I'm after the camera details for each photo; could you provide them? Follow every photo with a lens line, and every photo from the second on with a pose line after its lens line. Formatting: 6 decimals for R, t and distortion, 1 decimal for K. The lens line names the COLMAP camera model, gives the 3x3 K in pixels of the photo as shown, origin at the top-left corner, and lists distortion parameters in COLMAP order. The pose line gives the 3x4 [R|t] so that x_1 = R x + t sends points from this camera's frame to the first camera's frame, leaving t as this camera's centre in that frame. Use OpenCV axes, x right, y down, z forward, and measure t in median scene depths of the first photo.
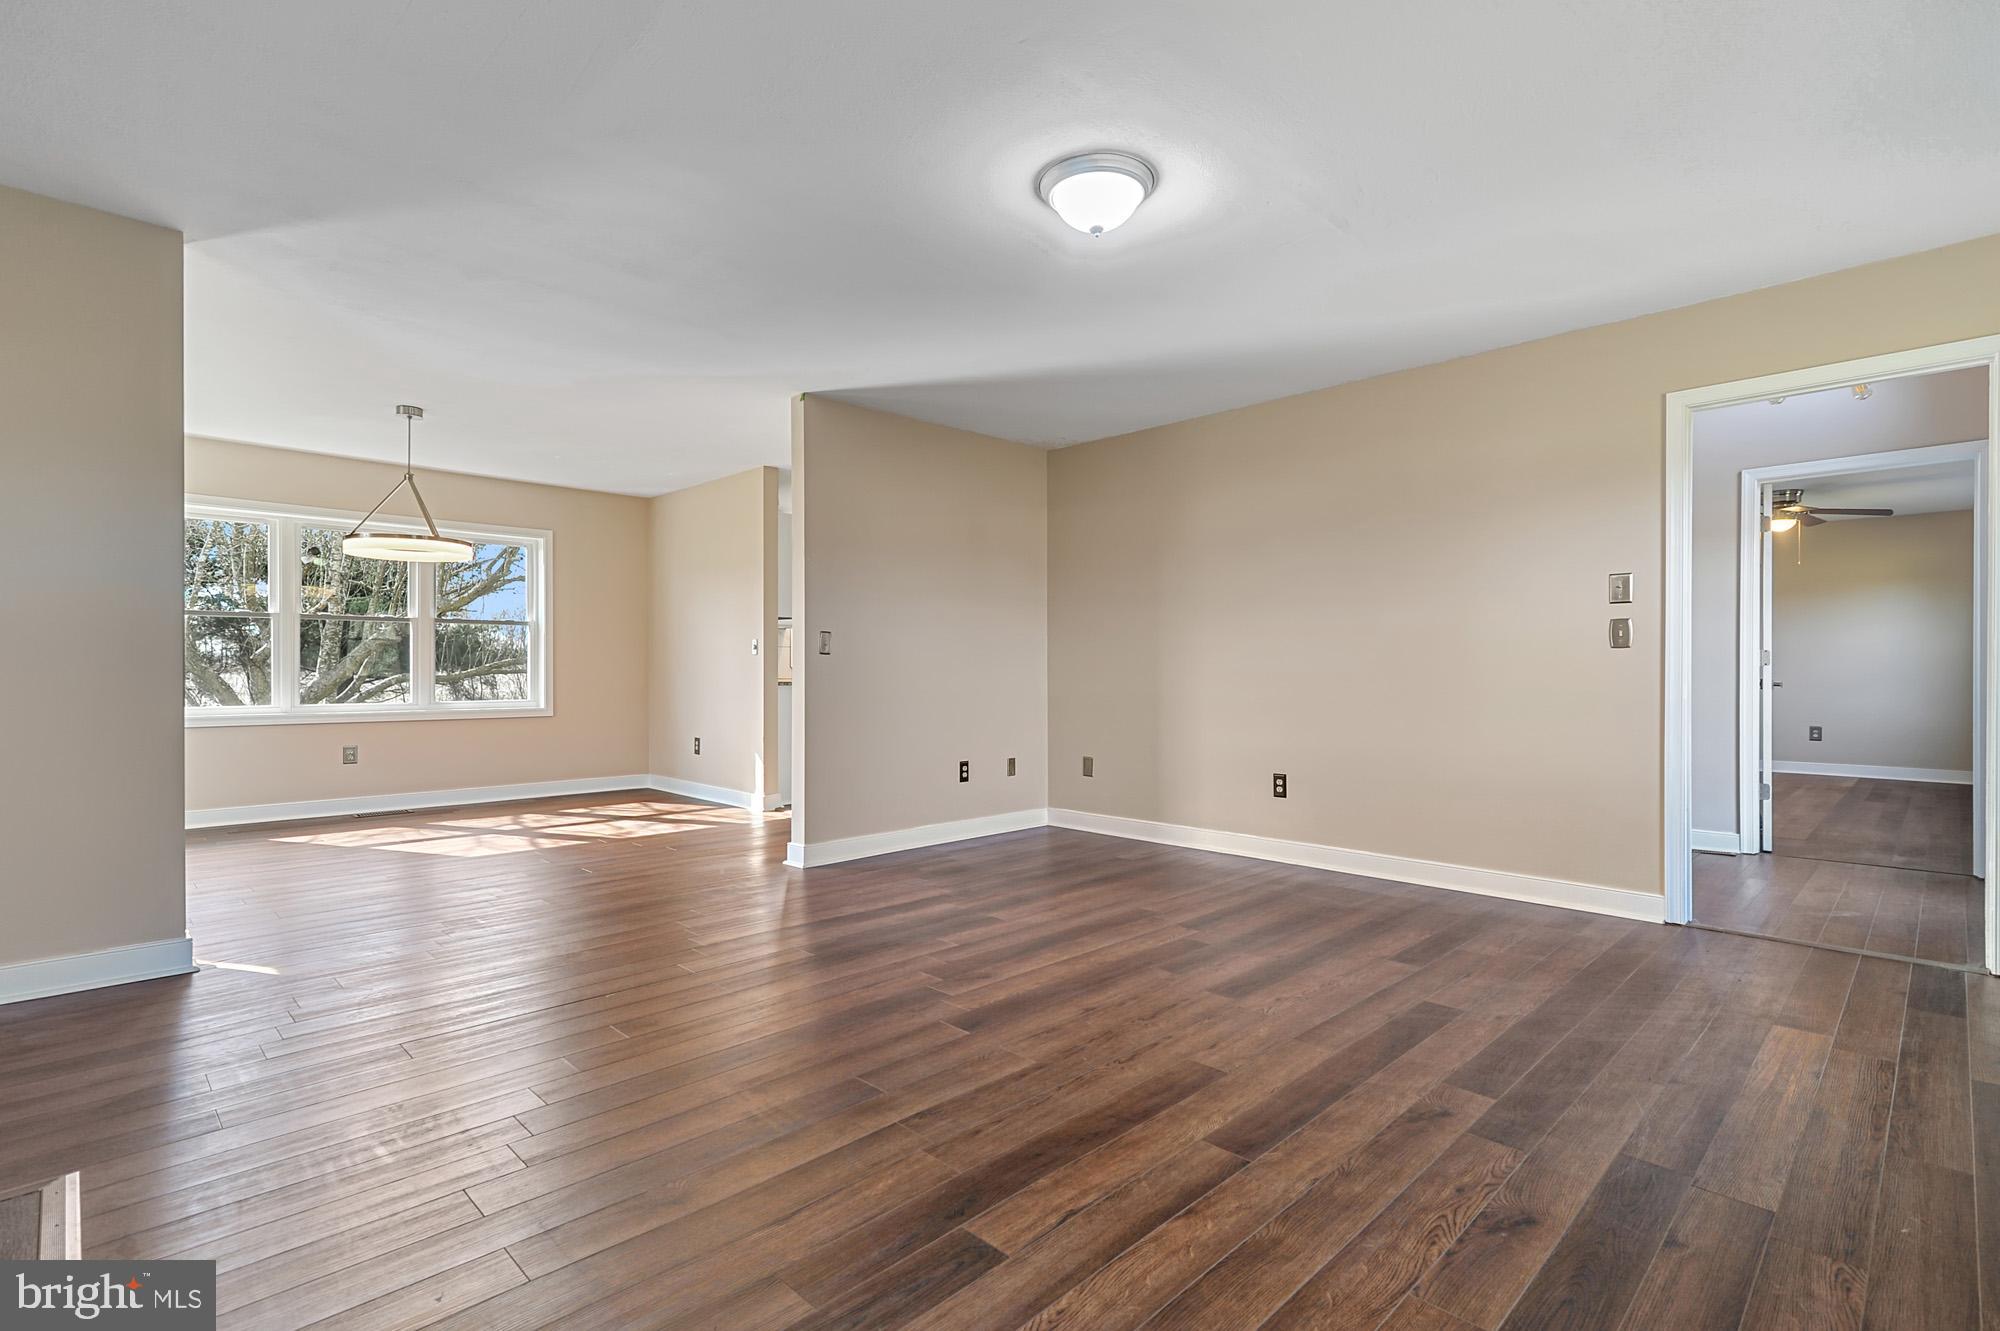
lens RADIAL K [[928.4, 0, 1001.5], [0, 928.4, 690.9], [0, 0, 1]] dist [0.012243, 0.000173]
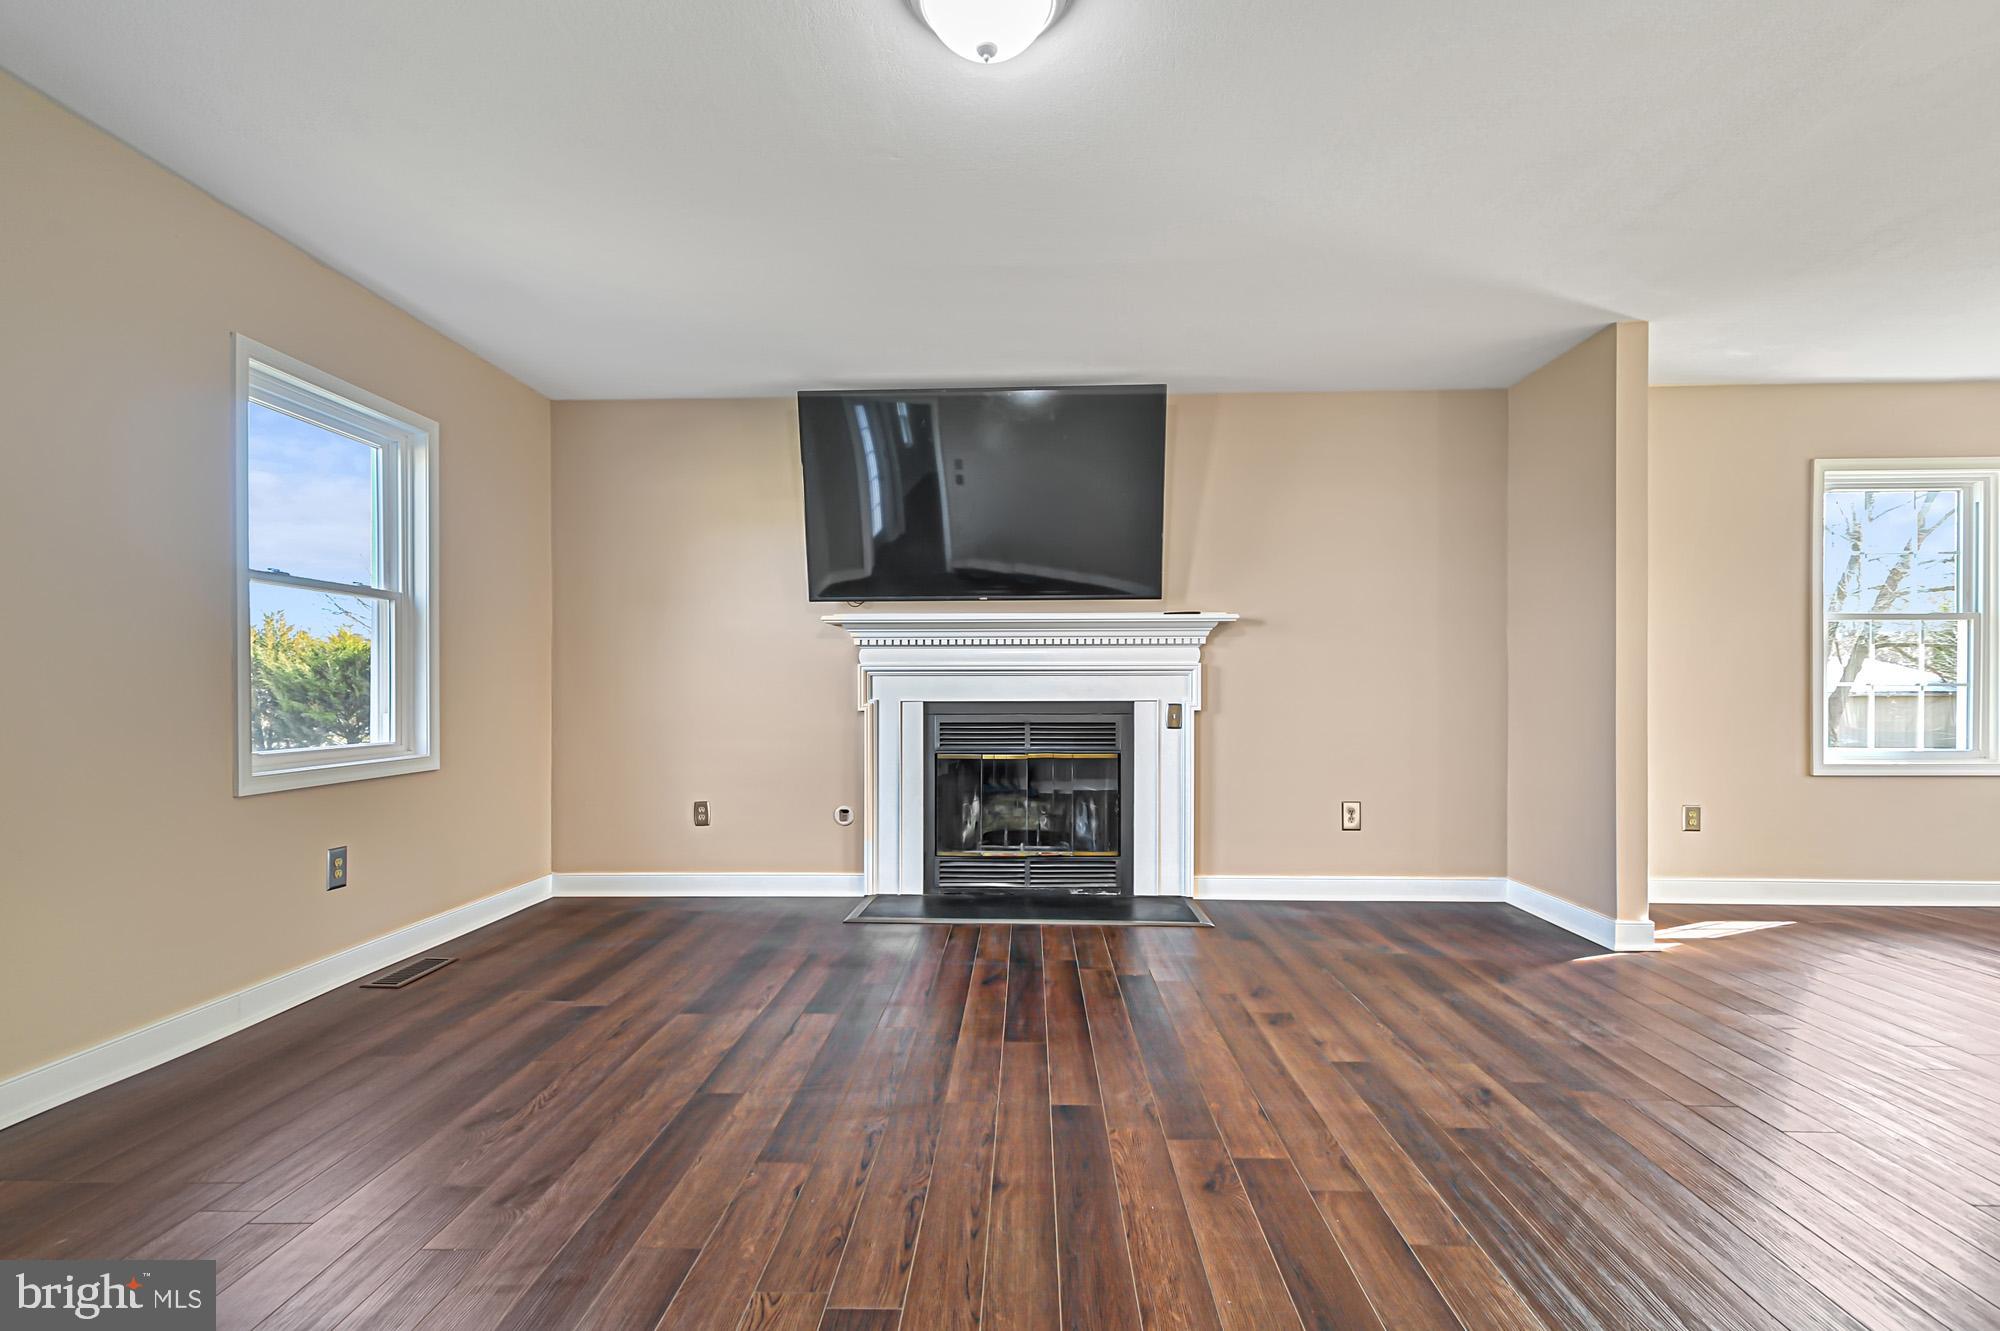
lens RADIAL K [[928.4, 0, 1001.5], [0, 928.4, 690.9], [0, 0, 1]] dist [0.012243, 0.000173]
pose [[-0.729340, -0.005721, -0.684128, 0.695193], [-0.016511, 0.999821, 0.009242, -0.036116], [0.683952, 0.018036, -0.729304, 1.840242]]
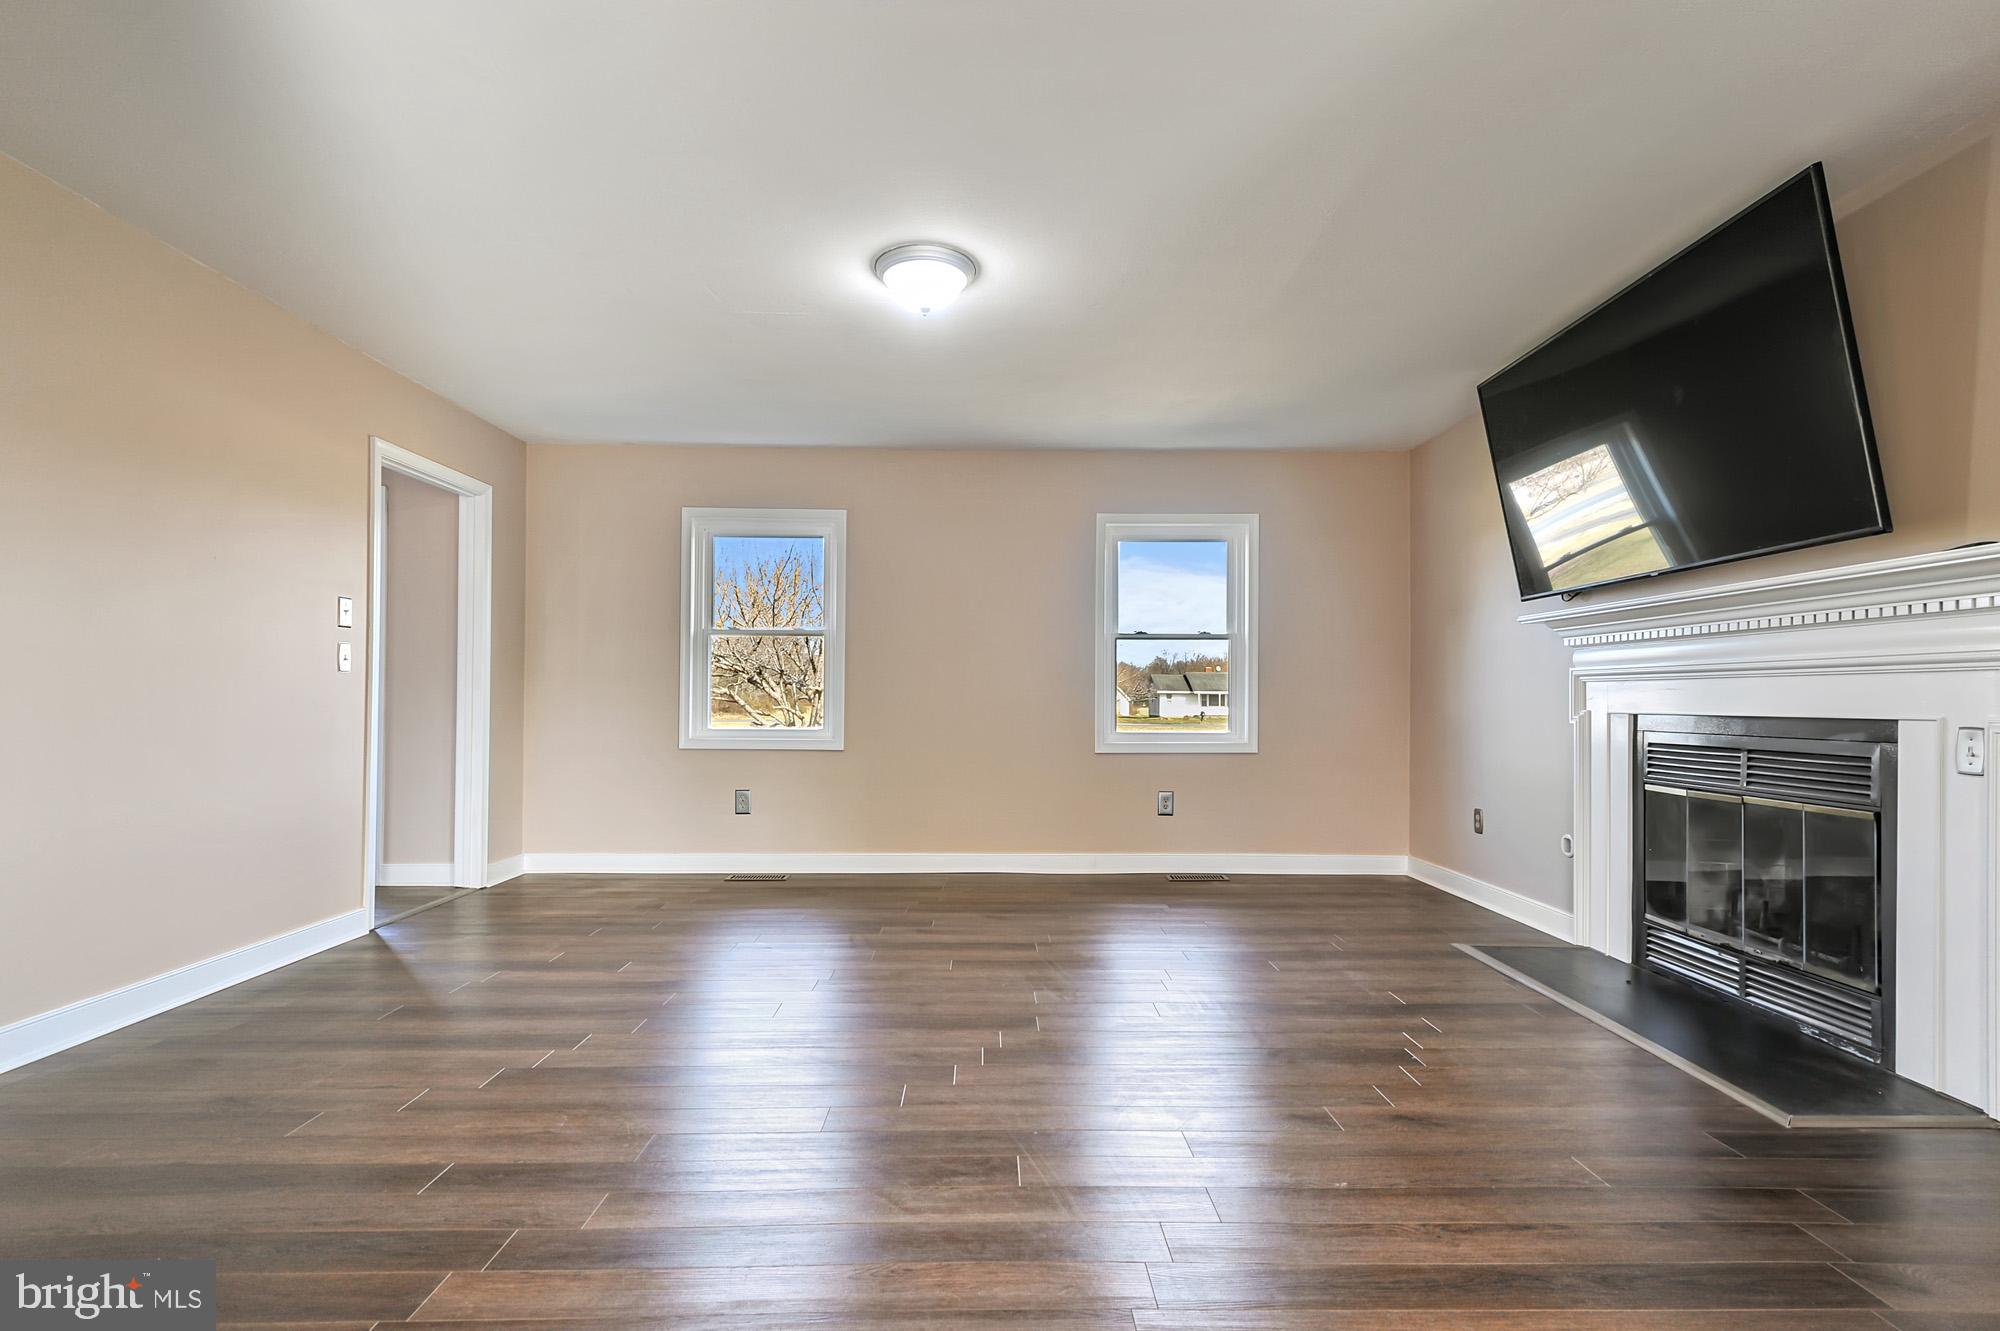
lens RADIAL K [[928.4, 0, 1001.5], [0, 928.4, 690.9], [0, 0, 1]] dist [0.012243, 0.000173]
pose [[-0.712892, -0.001740, 0.701271, -0.932442], [0.007366, 0.999923, 0.009969, -0.054218], [-0.701235, 0.012272, -0.712825, 2.119297]]
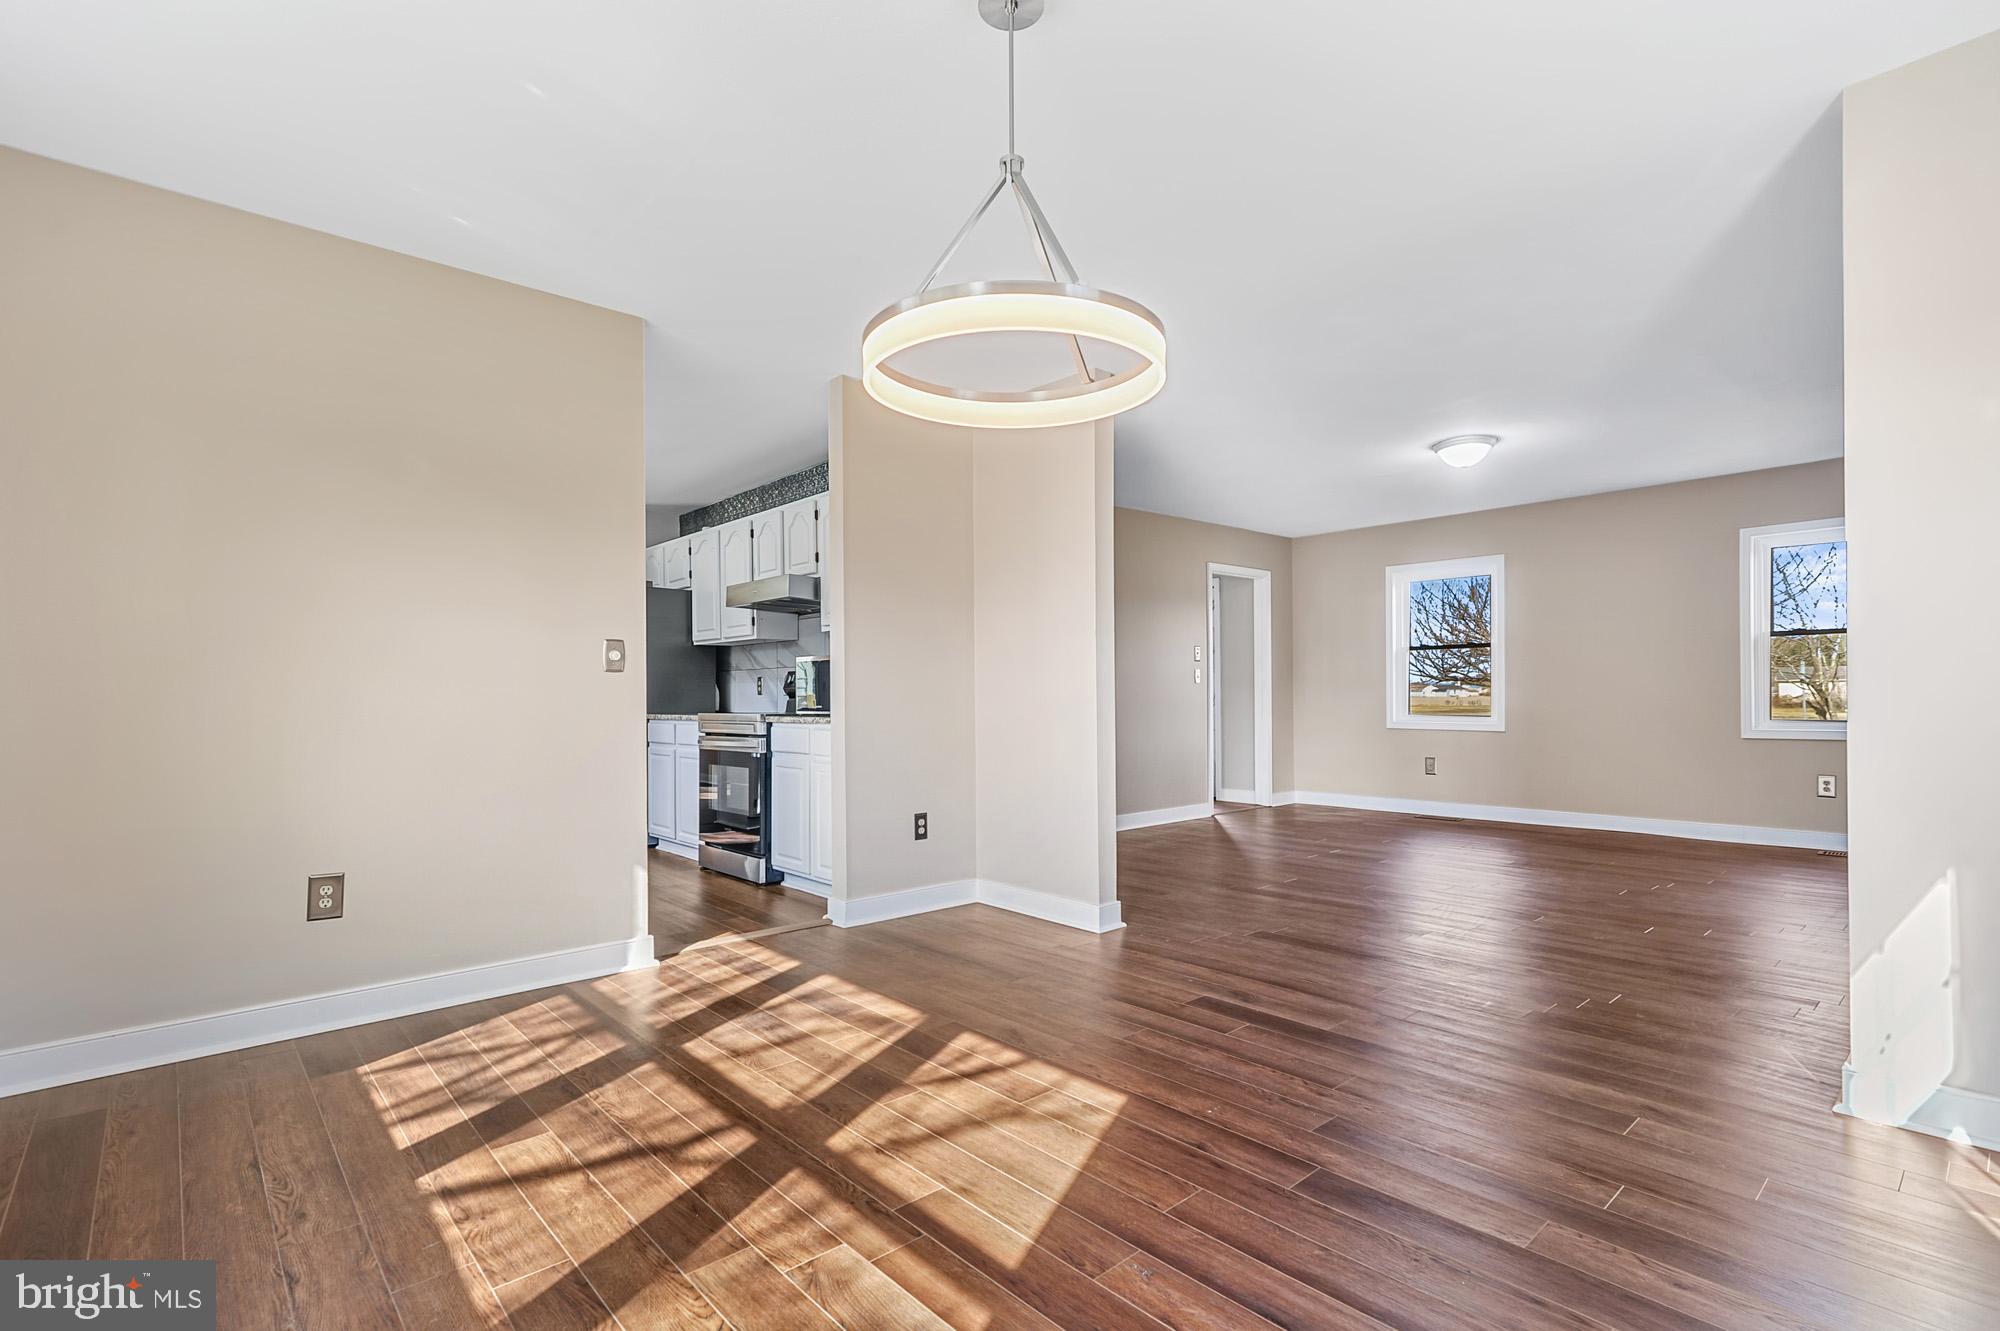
lens RADIAL K [[932.7, 0, 996.1], [0, 932.7, 668.5], [0, 0, 1]] dist [0.010833, -0.000738]
pose [[0.059473, 0.026703, 0.997873, -2.310628], [0.027857, 0.999208, -0.028399, -0.057975], [-0.997841, 0.029487, 0.058682, 2.275361]]
